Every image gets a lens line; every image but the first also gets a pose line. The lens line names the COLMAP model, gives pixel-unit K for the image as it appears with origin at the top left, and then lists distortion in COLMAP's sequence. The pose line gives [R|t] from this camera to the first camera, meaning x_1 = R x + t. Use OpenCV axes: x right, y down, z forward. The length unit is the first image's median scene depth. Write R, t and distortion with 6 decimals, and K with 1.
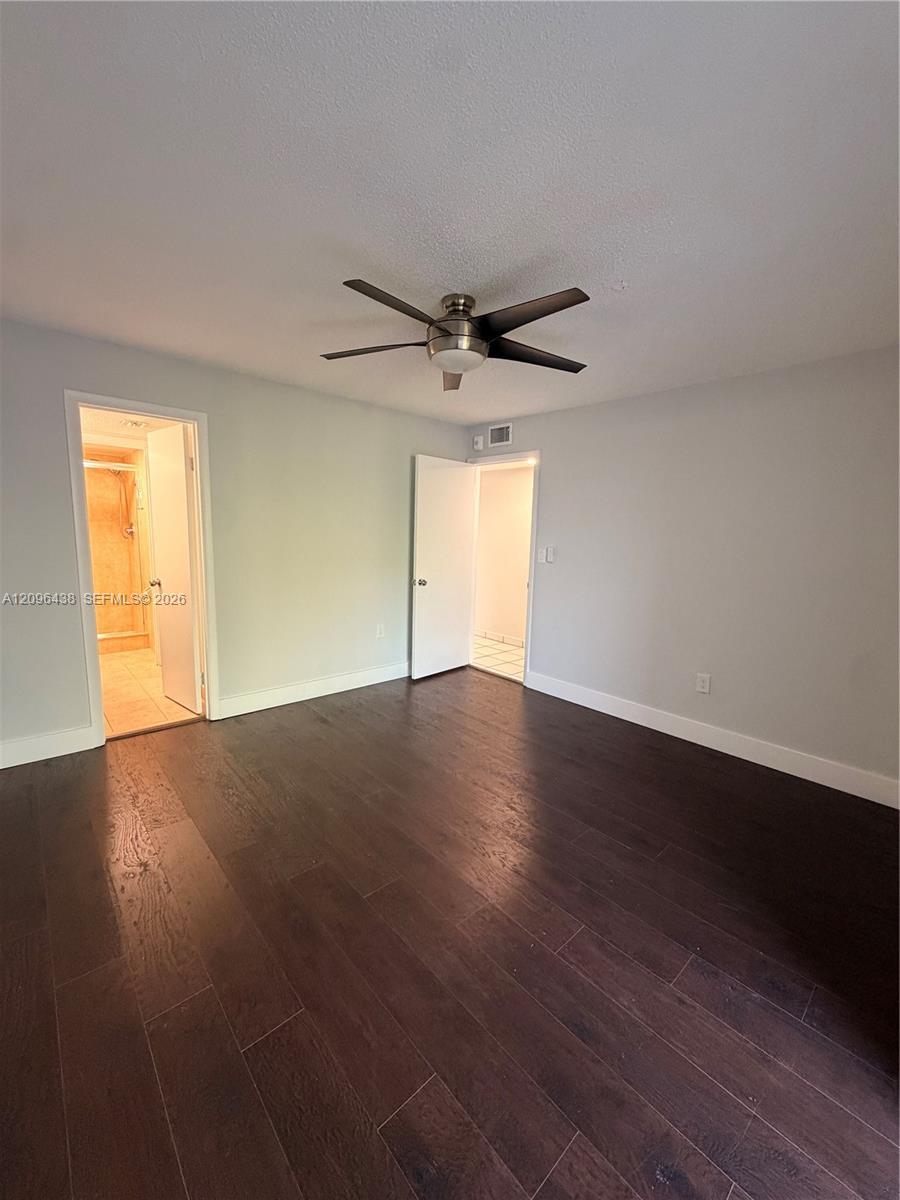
lens RADIAL K [[480.6, 0, 453.1], [0, 480.6, 594.4], [0, 0, 1]] dist [0.001873, -0.000667]
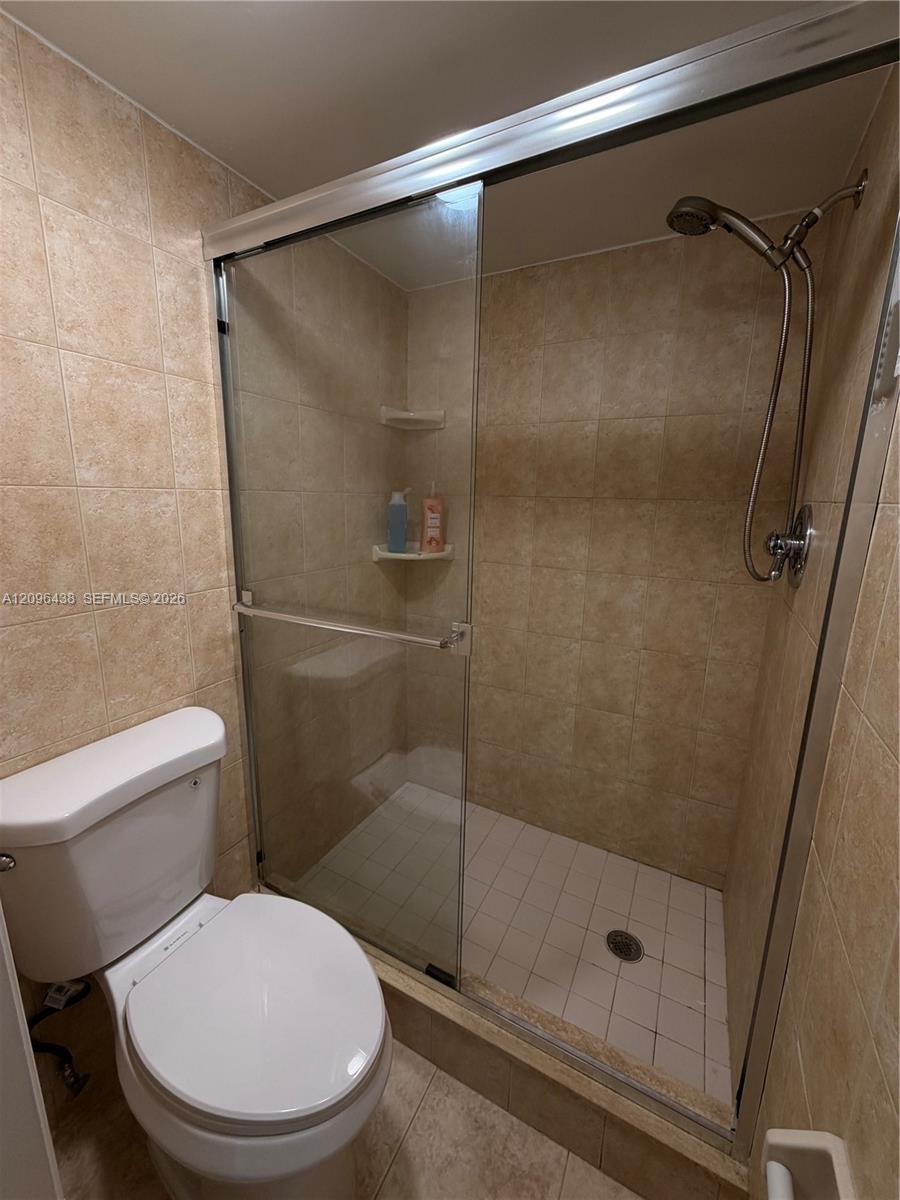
lens RADIAL K [[480.6, 0, 453.5], [0, 480.6, 597.7], [0, 0, 1]] dist [0.001873, -0.000667]
pose [[0.356890, 0.168646, -0.918797, -0.525217], [-0.141761, 0.981955, 0.125175, -0.114465], [0.923327, 0.085576, 0.374357, 0.784870]]
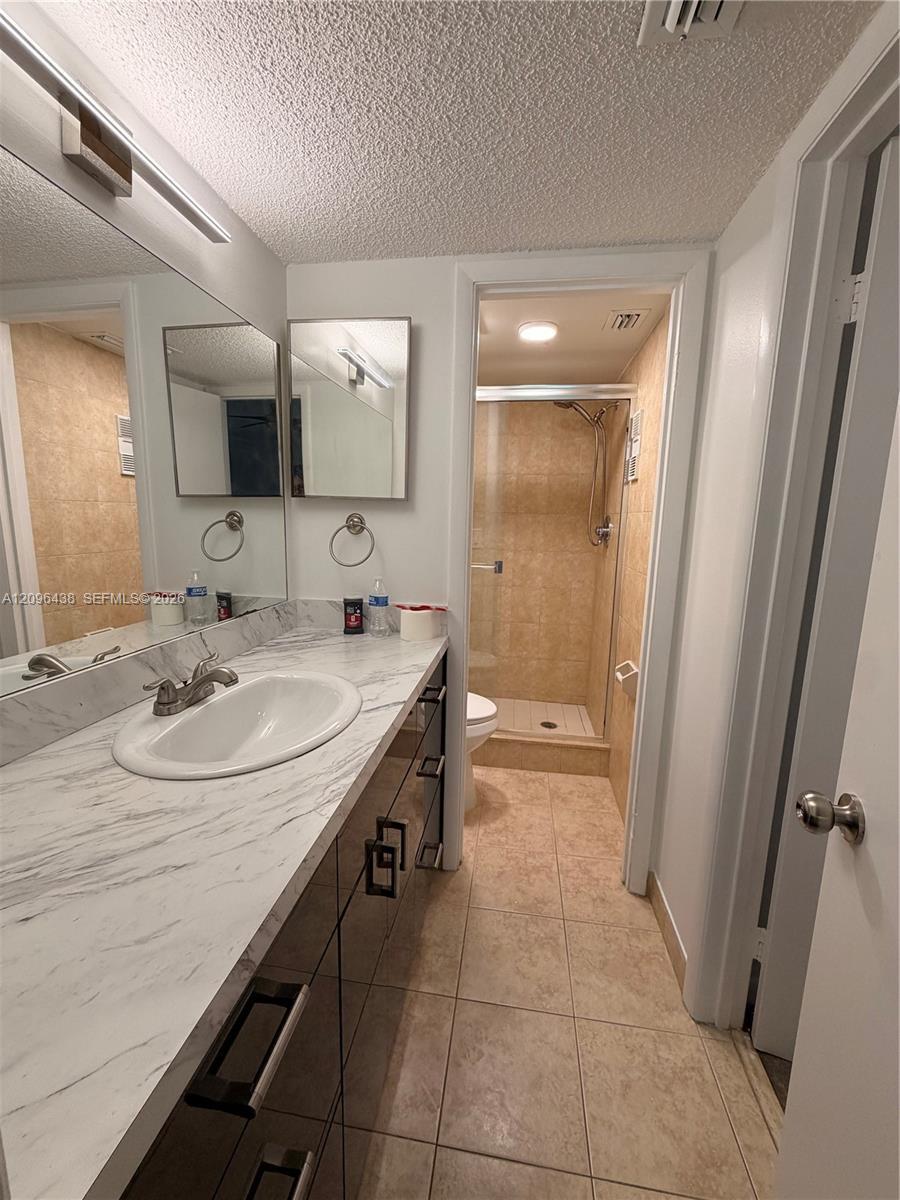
lens RADIAL K [[480.6, 0, 449.3], [0, 480.6, 598.1], [0, 0, 1]] dist [0.001873, -0.000667]
pose [[0.638839, 0.112117, -0.761127, -0.368557], [-0.109568, 0.992499, 0.054235, -0.069148], [0.761498, 0.048748, 0.646331, 0.531653]]
